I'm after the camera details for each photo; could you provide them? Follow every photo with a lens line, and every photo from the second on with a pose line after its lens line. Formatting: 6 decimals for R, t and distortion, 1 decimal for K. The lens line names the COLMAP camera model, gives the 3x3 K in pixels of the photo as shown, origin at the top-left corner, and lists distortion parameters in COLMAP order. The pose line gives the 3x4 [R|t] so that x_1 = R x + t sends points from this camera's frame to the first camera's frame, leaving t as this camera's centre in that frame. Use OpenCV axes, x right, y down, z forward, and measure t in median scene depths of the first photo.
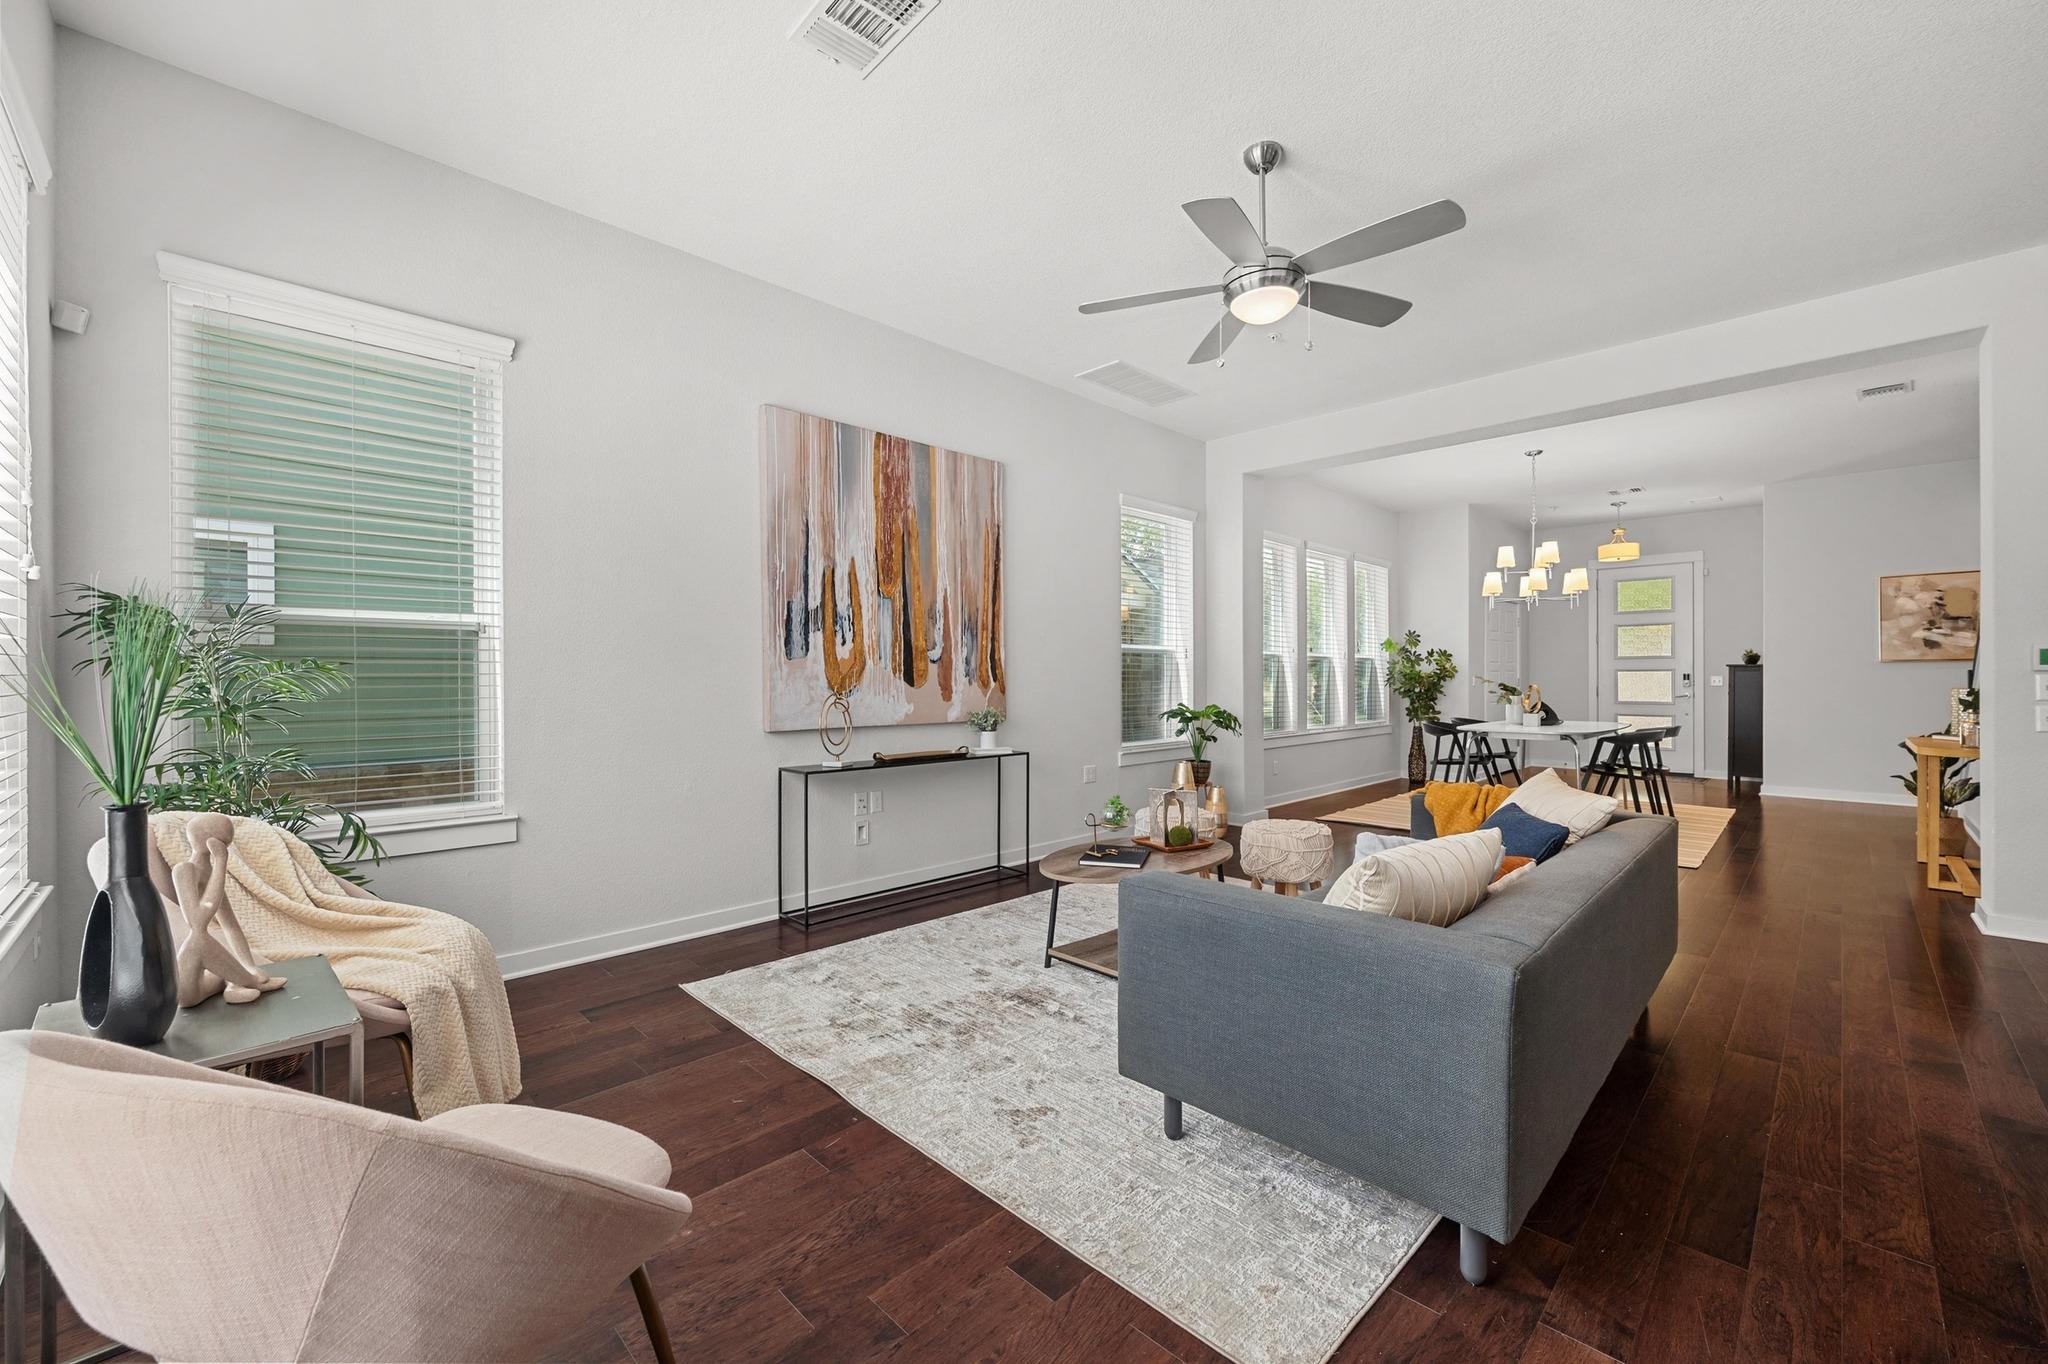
lens RADIAL K [[823.1, 0, 1019.8], [0, 823.1, 680.5], [0, 0, 1]] dist [-0.001547, -0.000581]
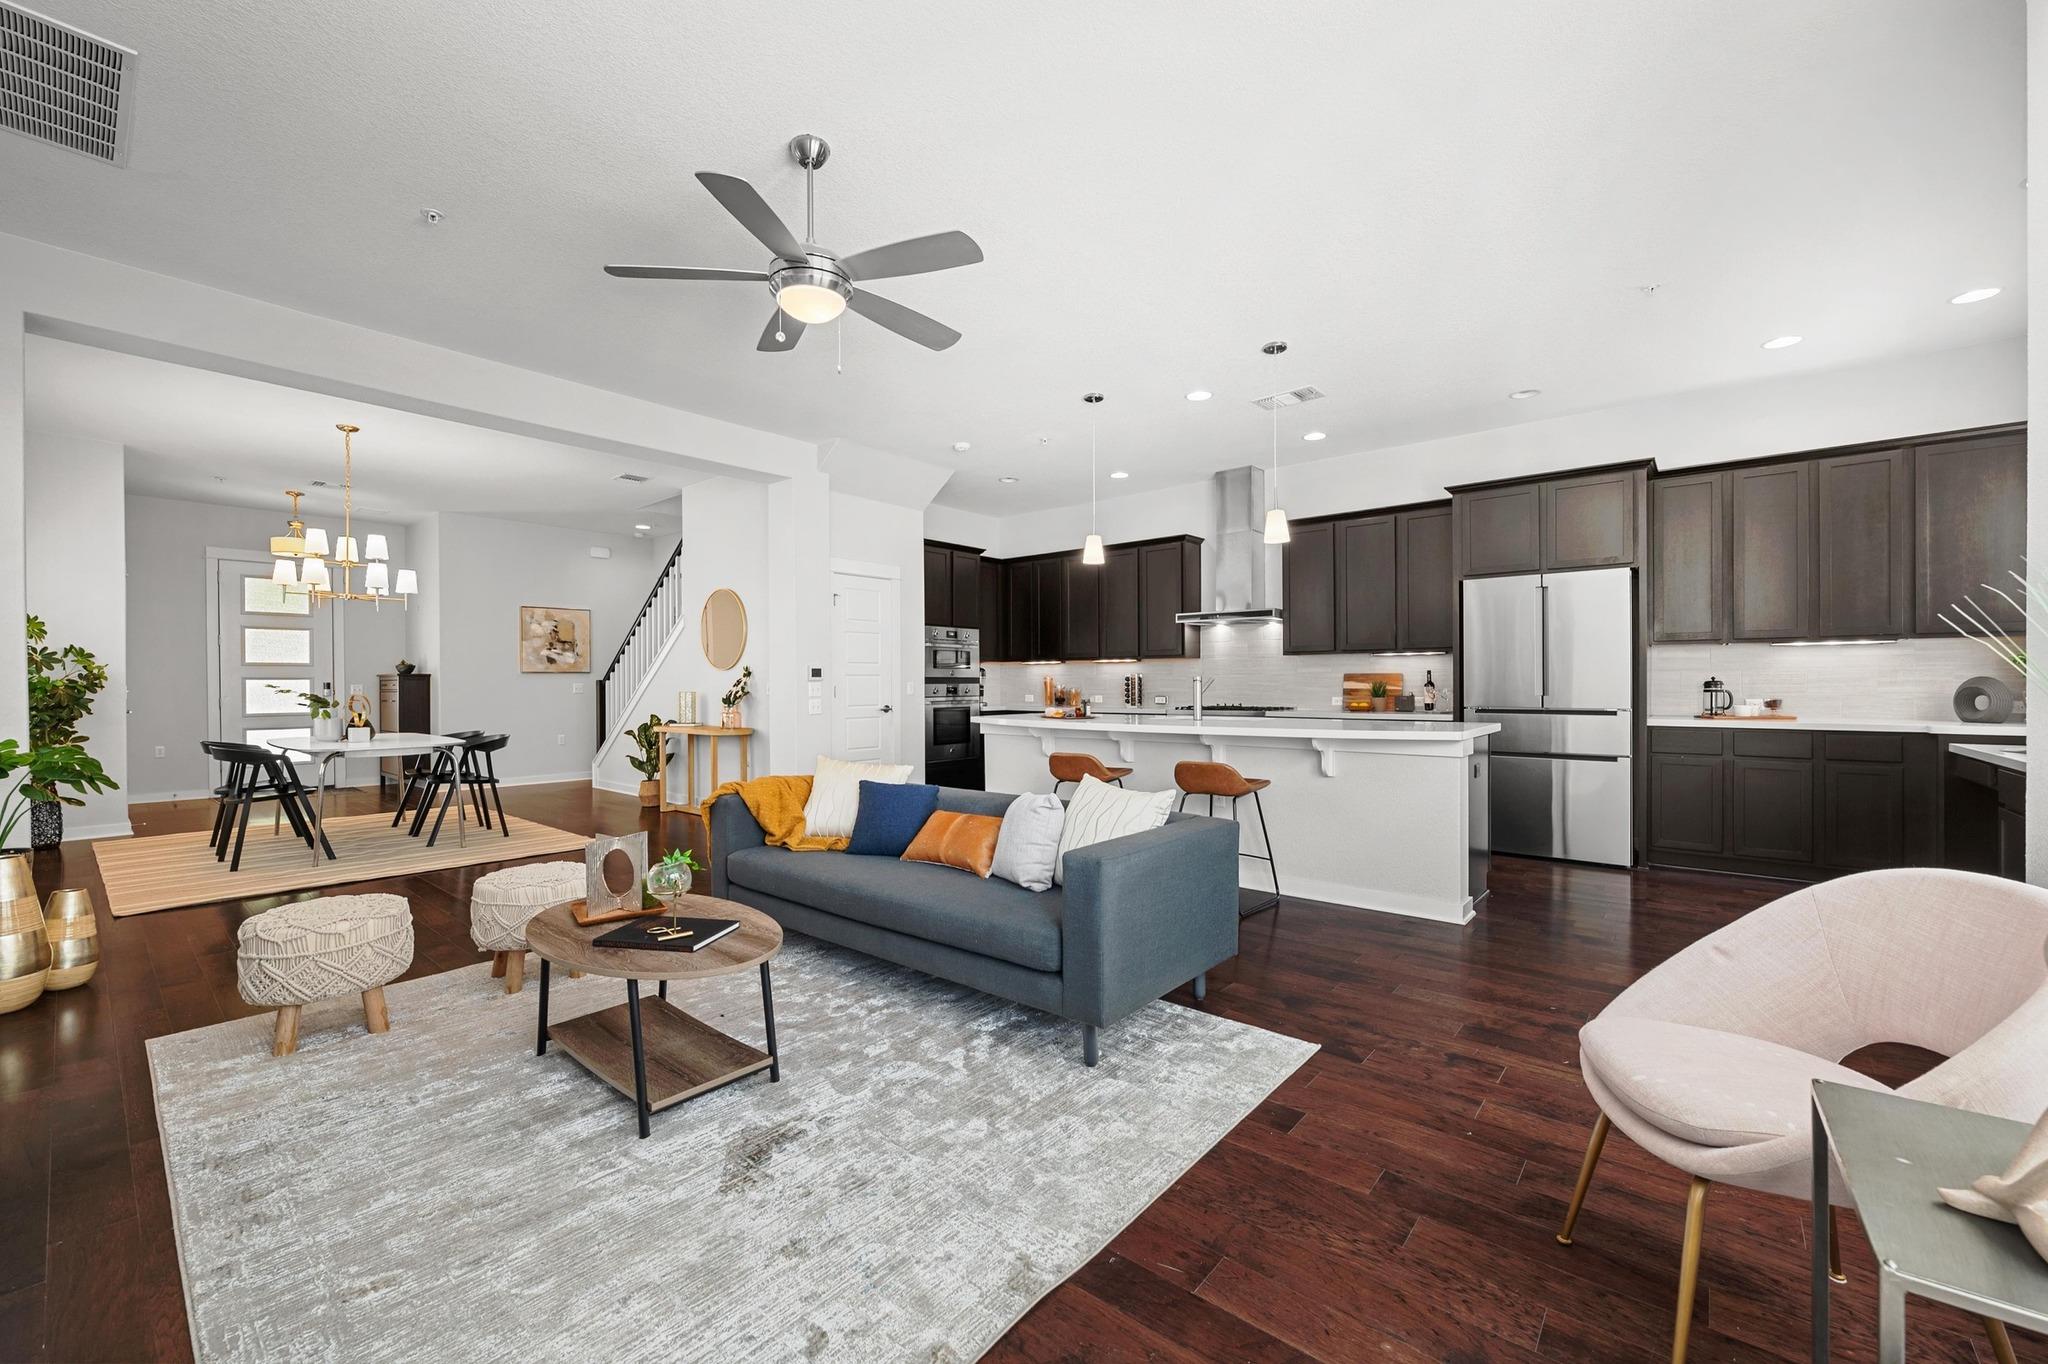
lens RADIAL K [[823.1, 0, 1022.2], [0, 823.1, 687.9], [0, 0, 1]] dist [-0.001547, -0.000581]
pose [[-0.096218, -0.005443, 0.995345, -0.300430], [0.006801, 0.999958, 0.006126, -0.002394], [-0.995337, 0.007359, -0.096177, 0.362823]]
